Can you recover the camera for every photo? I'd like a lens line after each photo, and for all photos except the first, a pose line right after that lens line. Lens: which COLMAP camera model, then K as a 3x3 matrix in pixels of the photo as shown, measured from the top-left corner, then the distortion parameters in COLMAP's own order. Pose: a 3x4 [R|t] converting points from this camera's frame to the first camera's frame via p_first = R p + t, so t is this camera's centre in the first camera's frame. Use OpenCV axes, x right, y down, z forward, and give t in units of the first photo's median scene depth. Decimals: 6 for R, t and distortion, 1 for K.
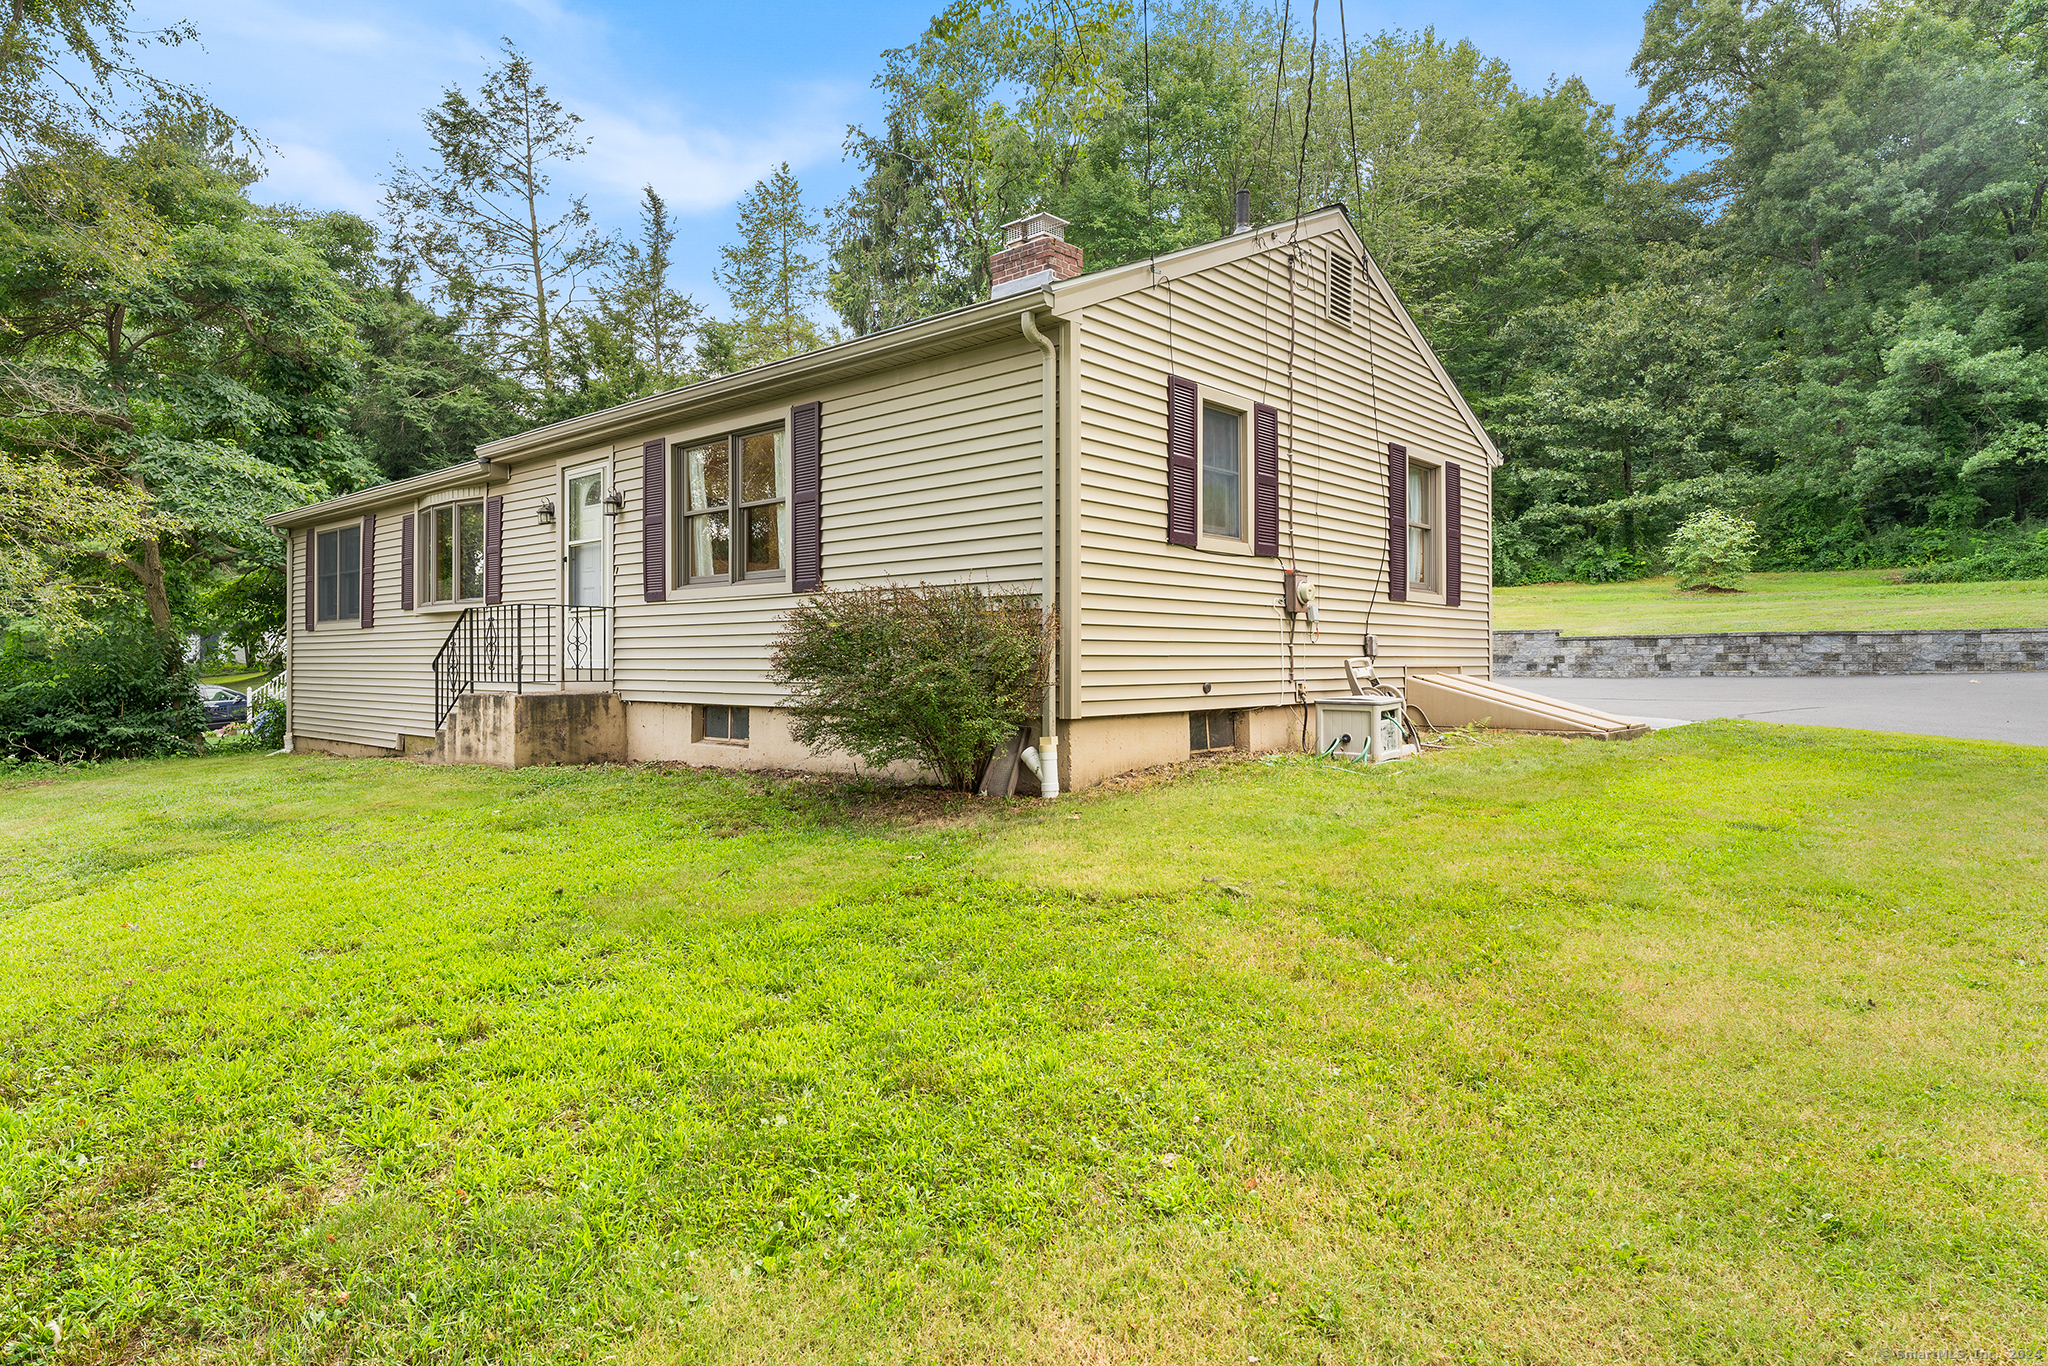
lens RADIAL K [[1160.1, 0, 1021.3], [0, 1160.1, 653.5], [0, 0, 1]] dist [0.001281, -0.001042]
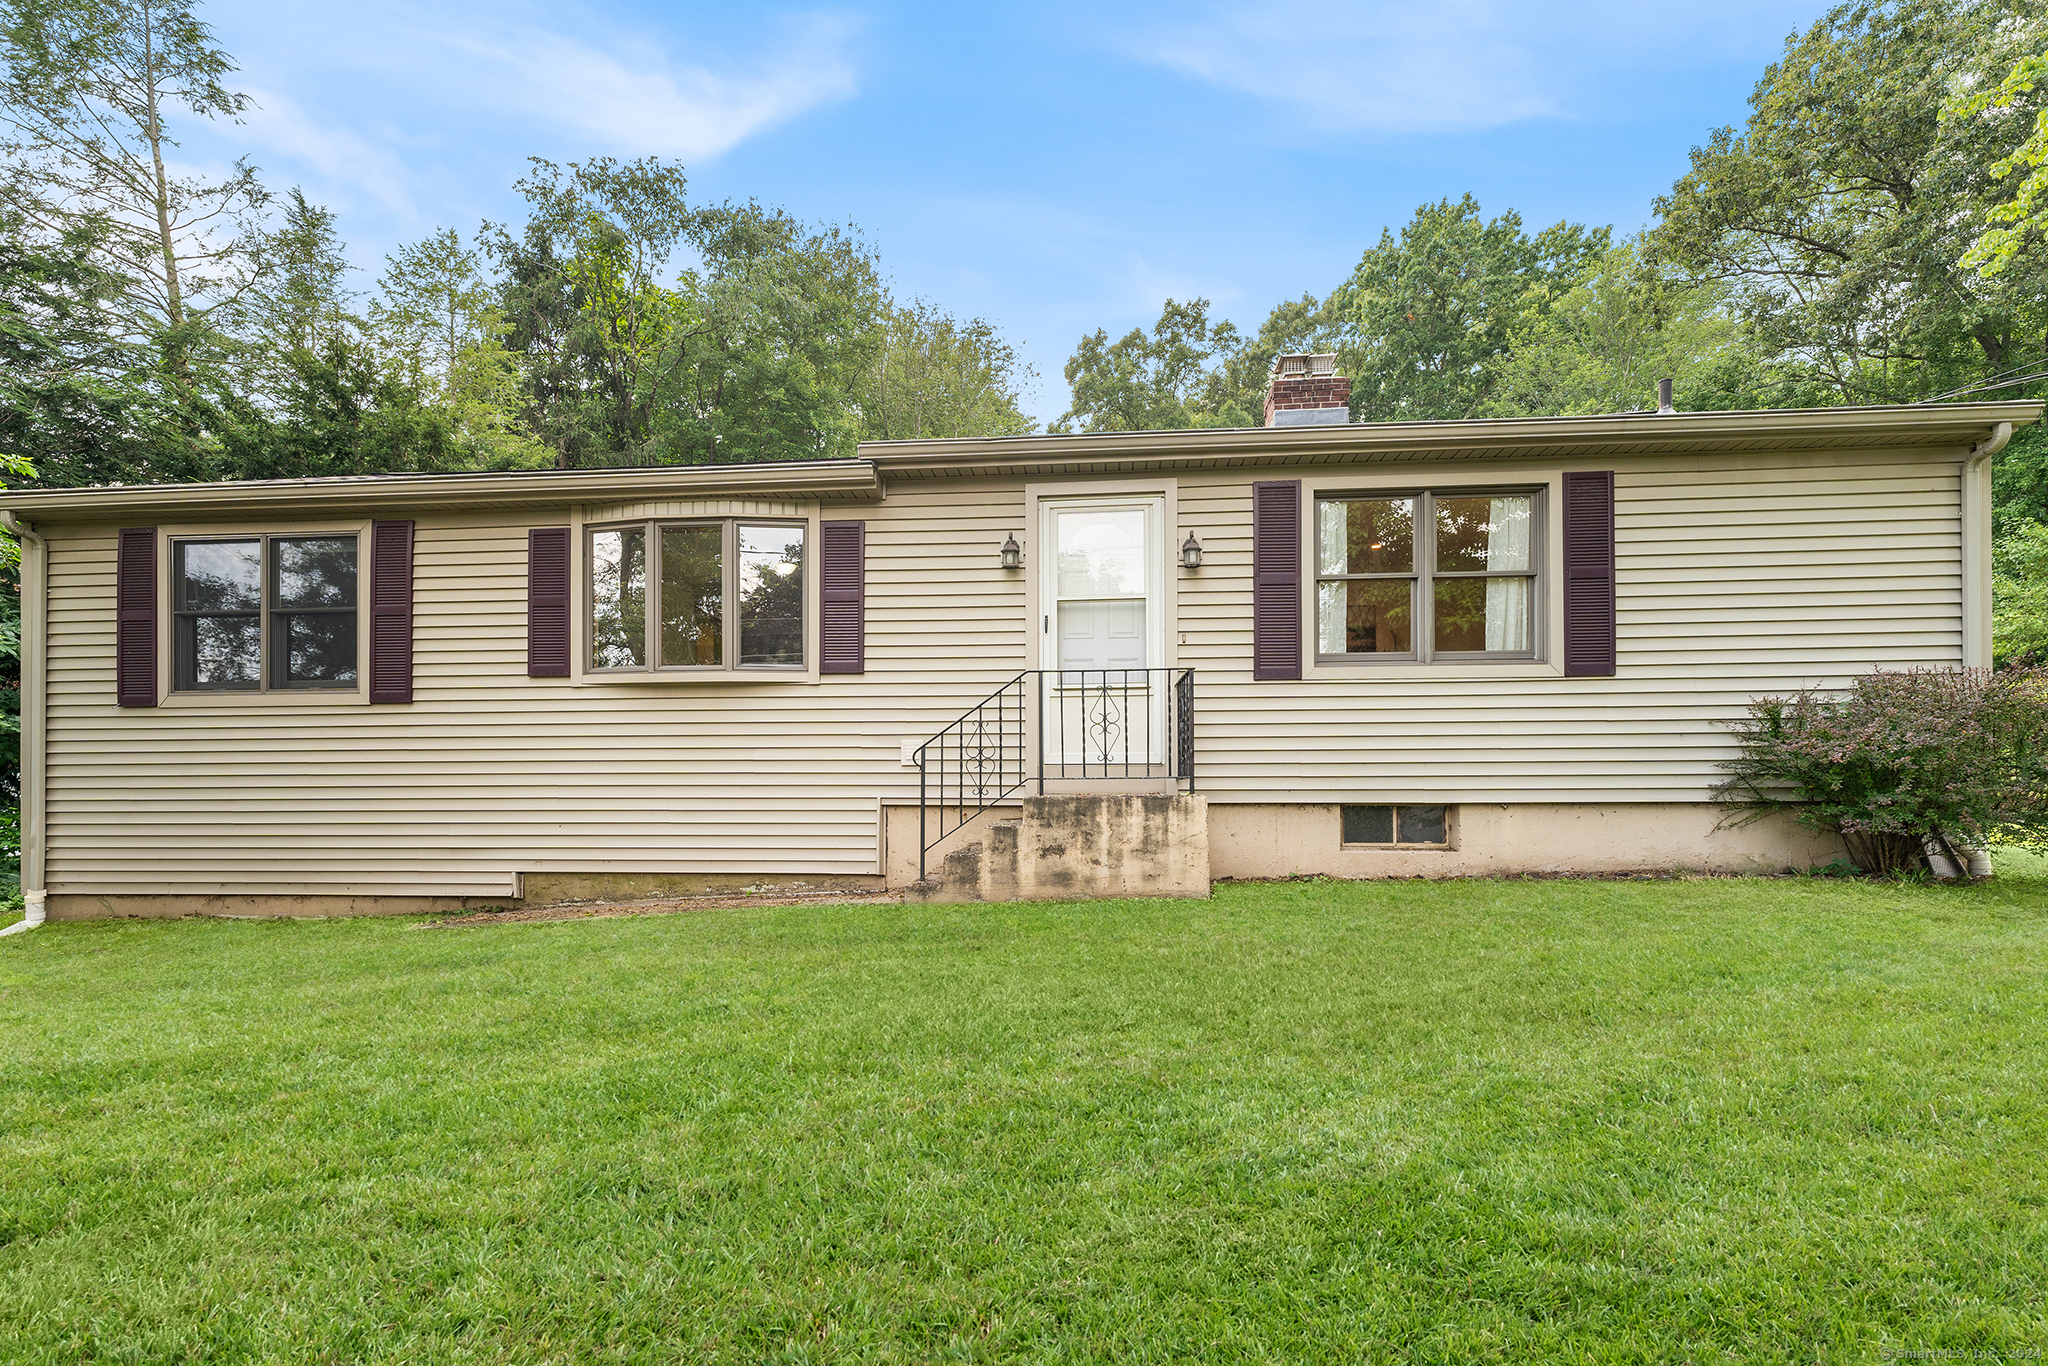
lens RADIAL K [[854.9, 0, 1016.6], [0, 854.9, 784.3], [0, 0, 1]] dist [0.002096, 0.000110]
pose [[0.795536, 0.001273, 0.605905, -0.482190], [-0.001685, 0.999999, 0.000112, 0.016820], [-0.605904, -0.001110, 0.795537, 0.370680]]
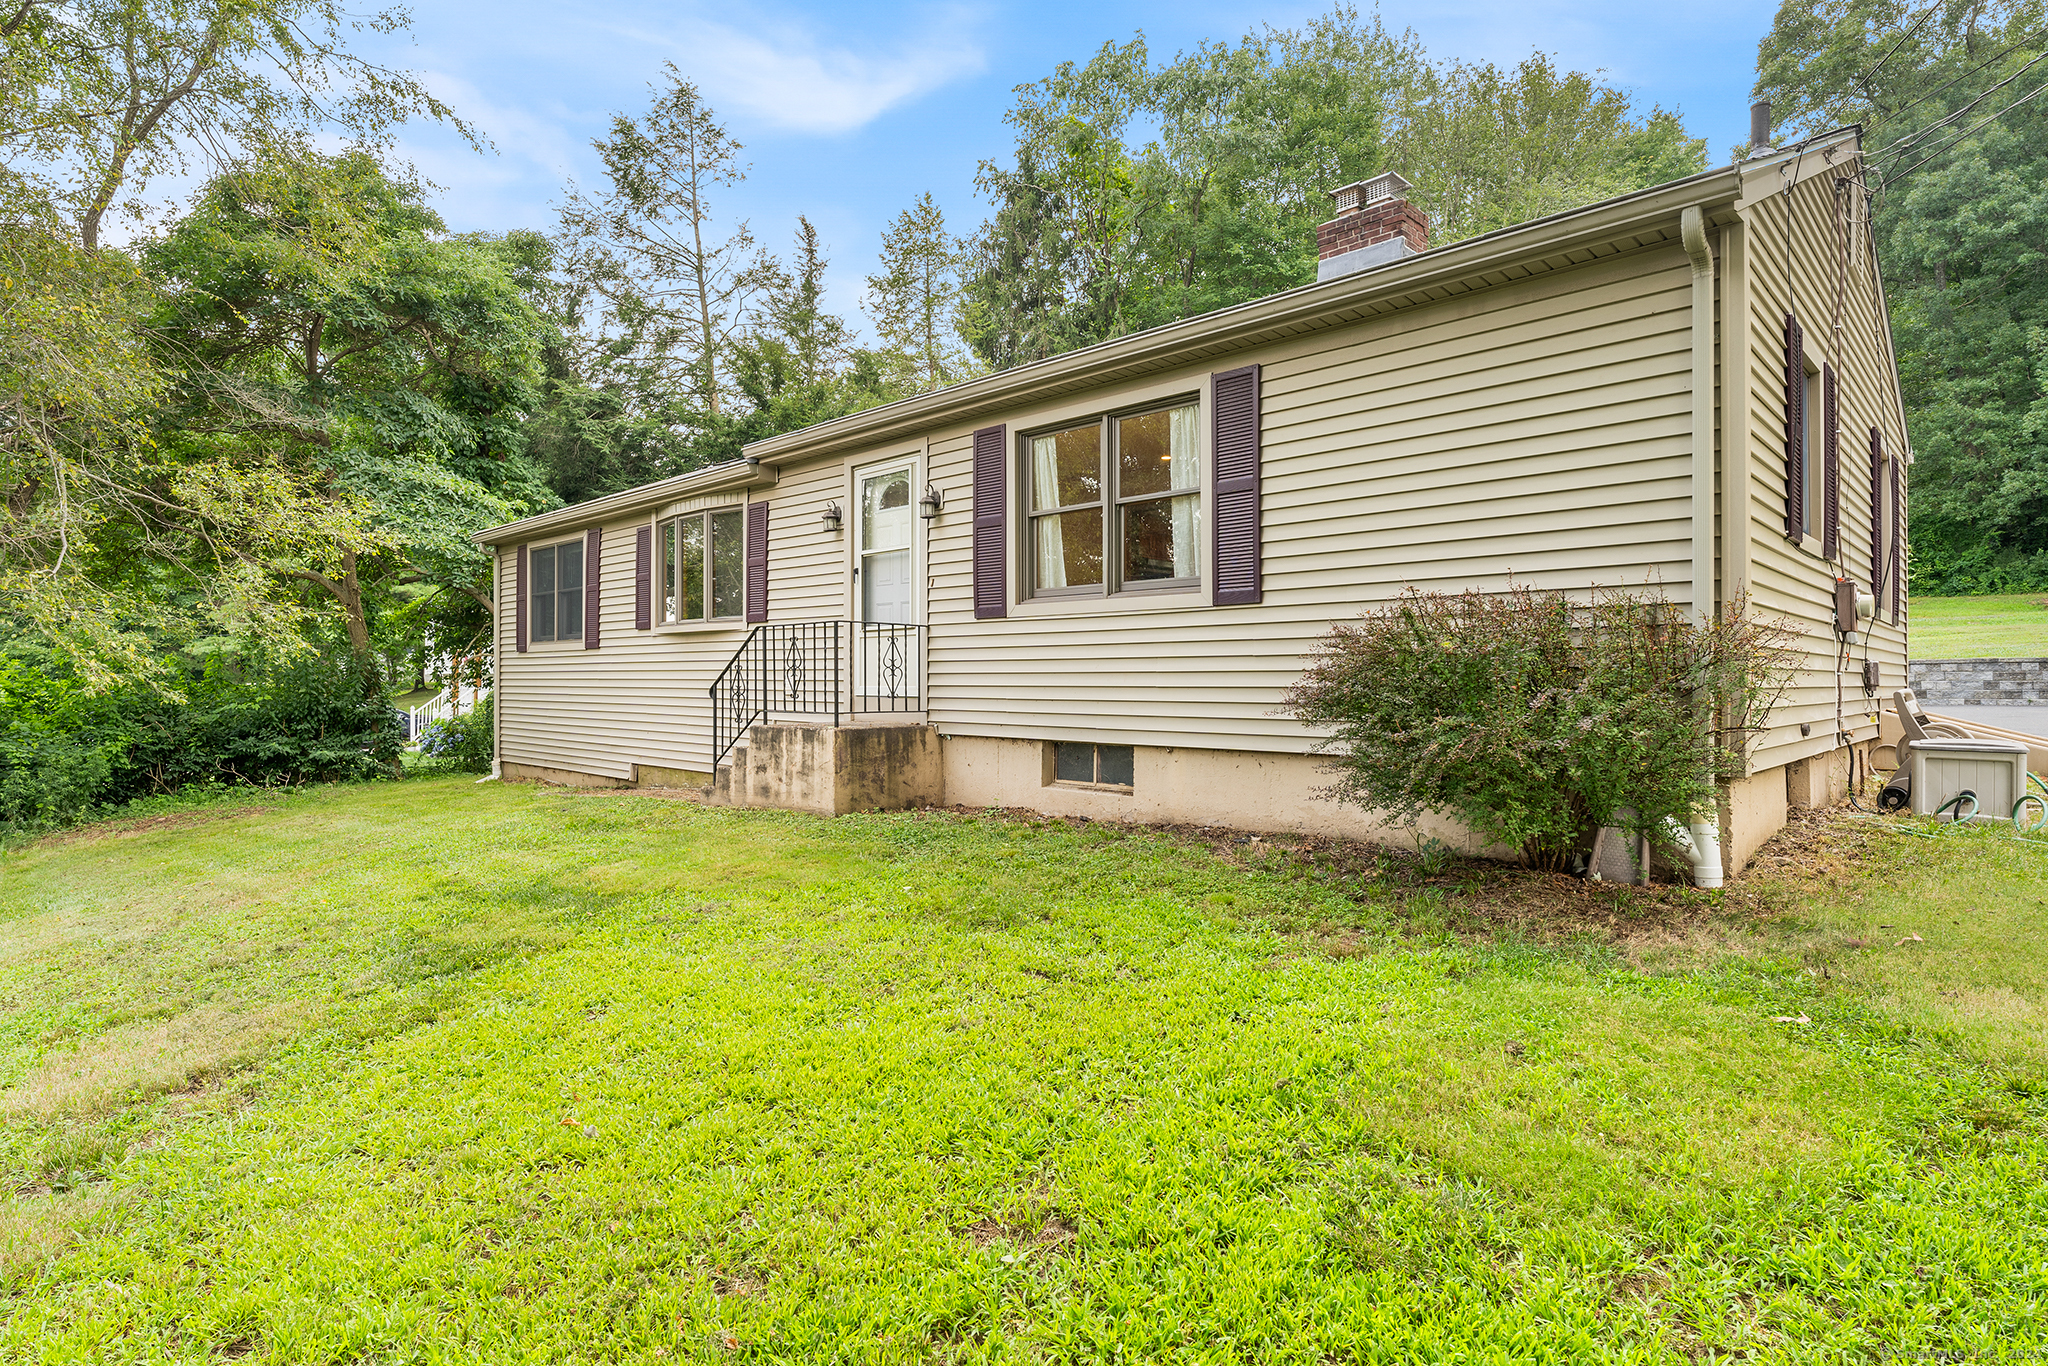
lens RADIAL K [[1061.5, 0, 1024.0], [0, 1061.5, 683.0], [0, 0, 1]] dist [-0.001209, 0.000018]
pose [[0.999207, 0.003722, -0.039636, -0.152274], [-0.003419, 0.999964, 0.007706, -0.002175], [0.039664, -0.007564, 0.999184, 0.132864]]
